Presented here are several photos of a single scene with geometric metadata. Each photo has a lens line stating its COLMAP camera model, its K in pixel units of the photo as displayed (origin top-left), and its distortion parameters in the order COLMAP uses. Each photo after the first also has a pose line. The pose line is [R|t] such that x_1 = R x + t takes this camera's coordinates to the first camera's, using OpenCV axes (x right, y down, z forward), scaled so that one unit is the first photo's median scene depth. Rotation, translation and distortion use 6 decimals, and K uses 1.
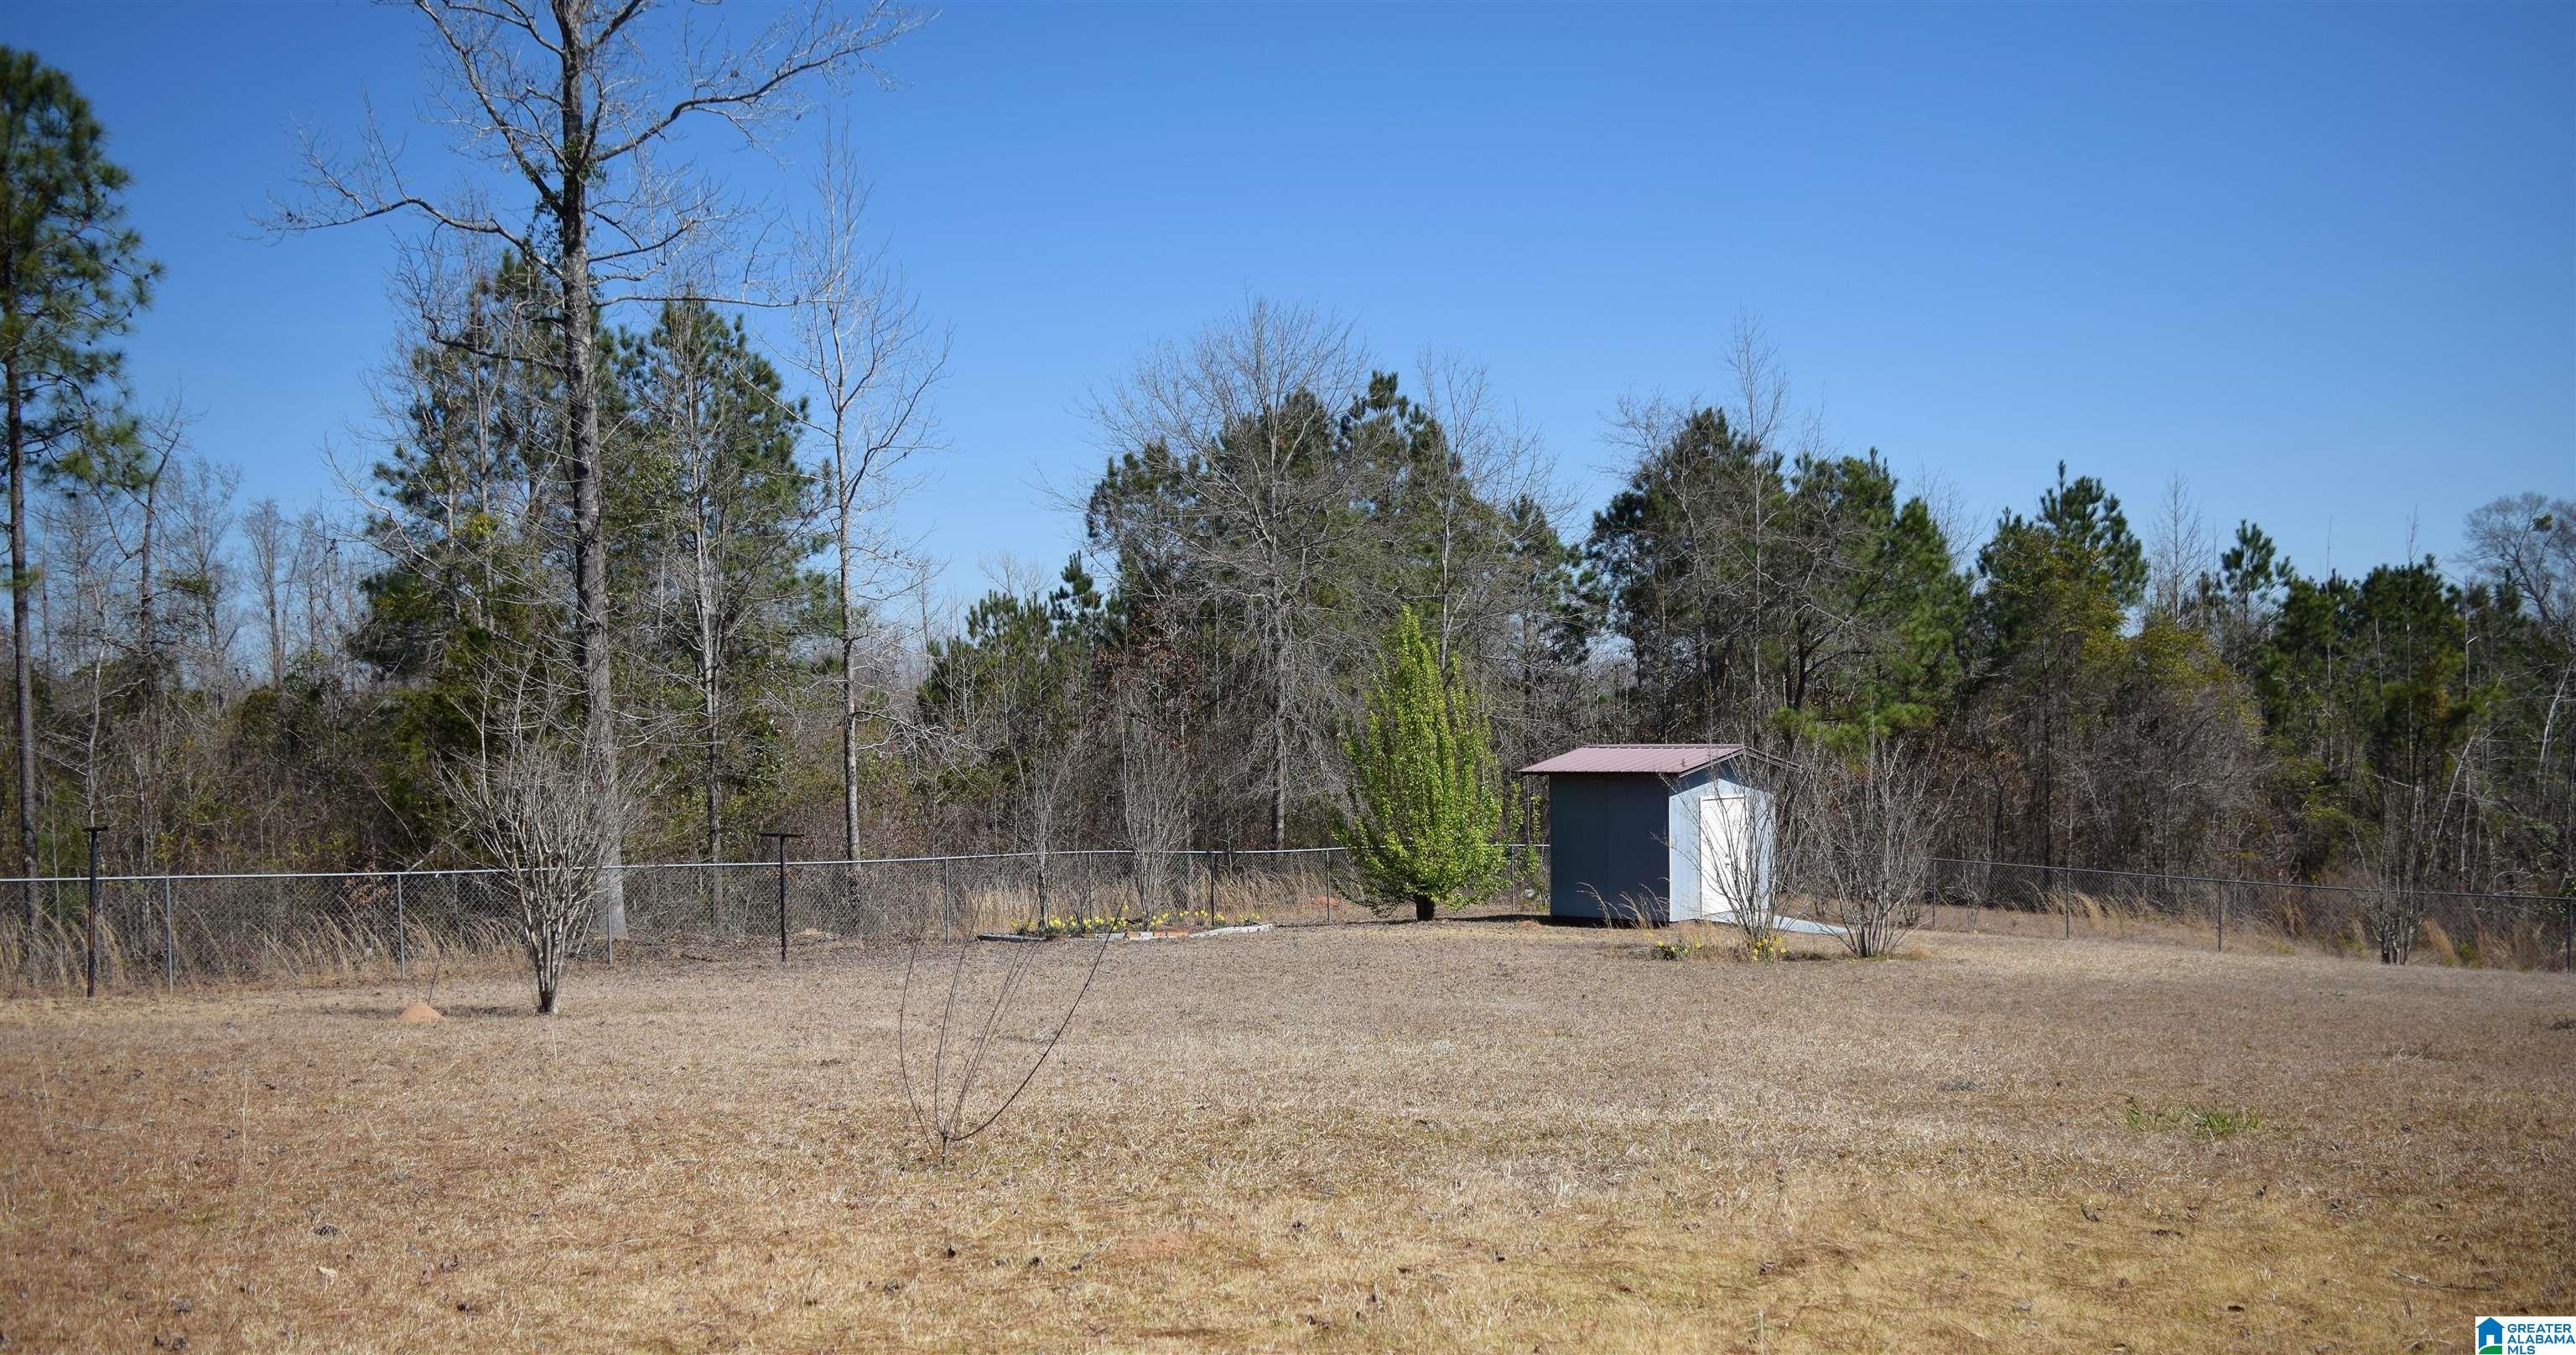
lens RADIAL K [[1927.8, 0, 1290.0], [0, 1927.8, 680.9], [0, 0, 1]] dist [0.001728, -0.000310]
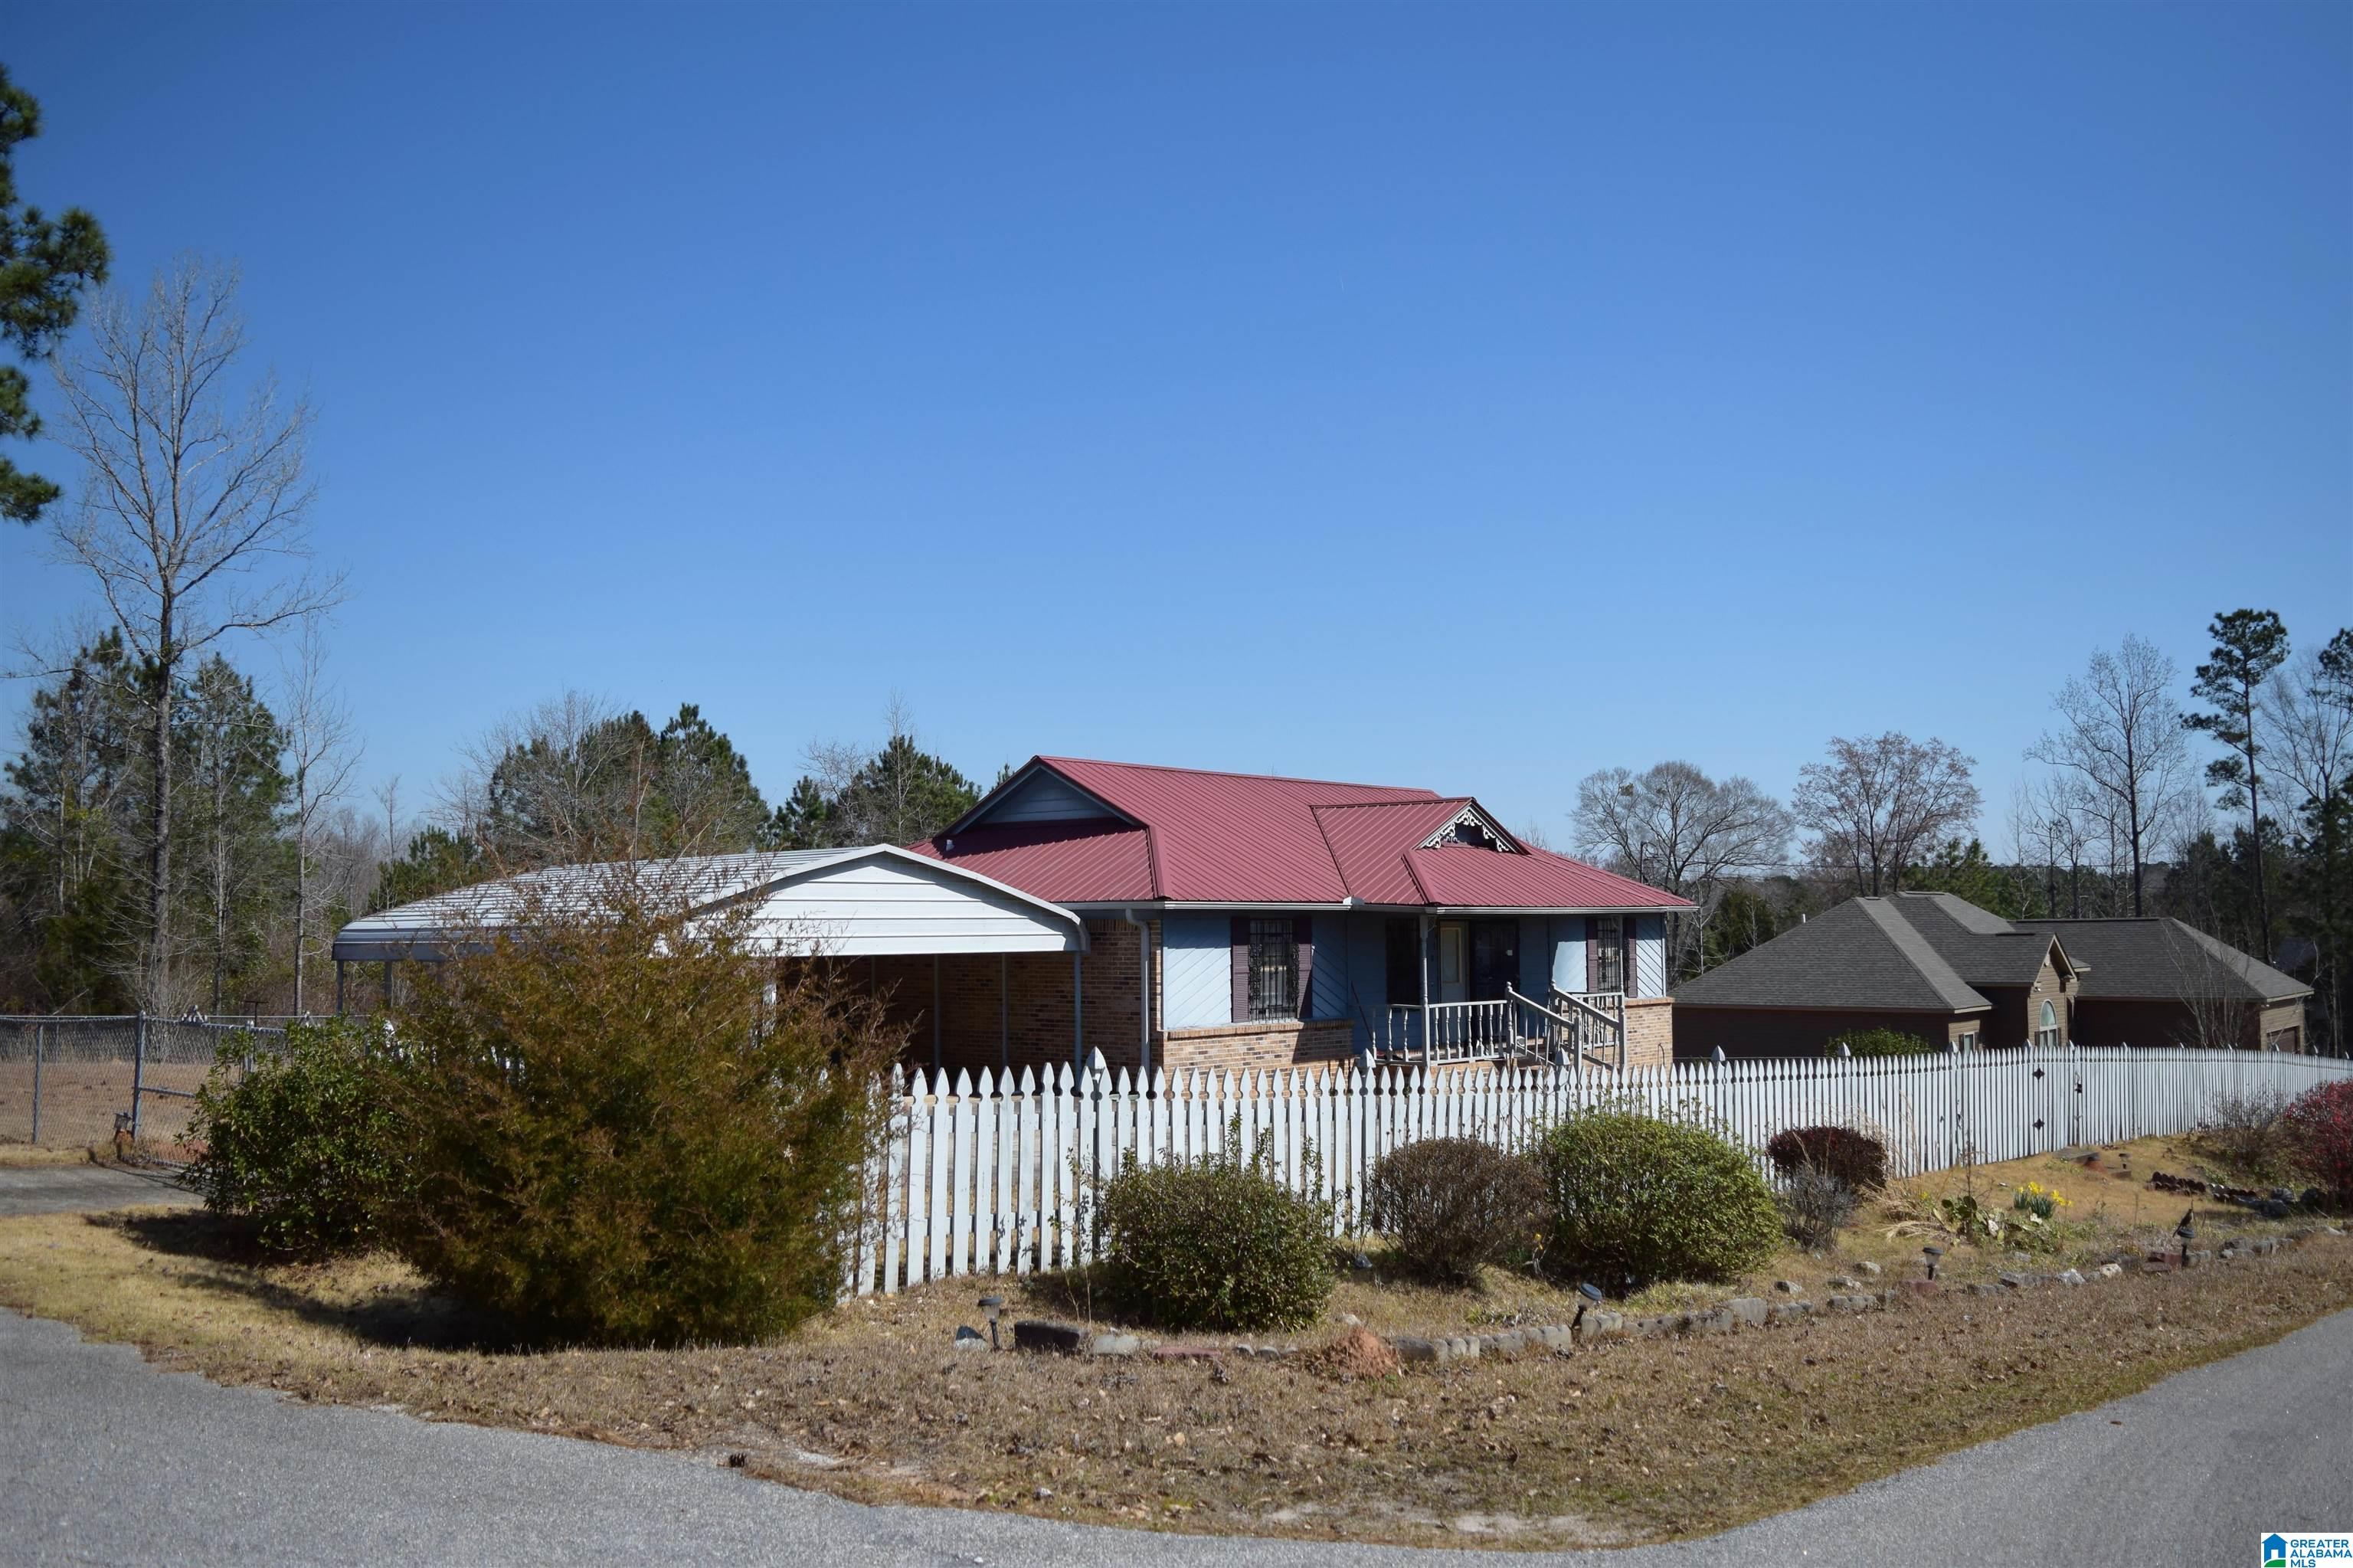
lens RADIAL K [[1838.5, 0, 1148.4], [0, 1838.5, 711.8], [0, 0, 1]] dist [-0.060955, 0.012464]
pose [[0.981445, 0.039383, 0.187655, 0.165693], [-0.023896, 0.996172, -0.084089, -0.049916], [-0.190248, 0.078044, 0.978629, -0.612859]]
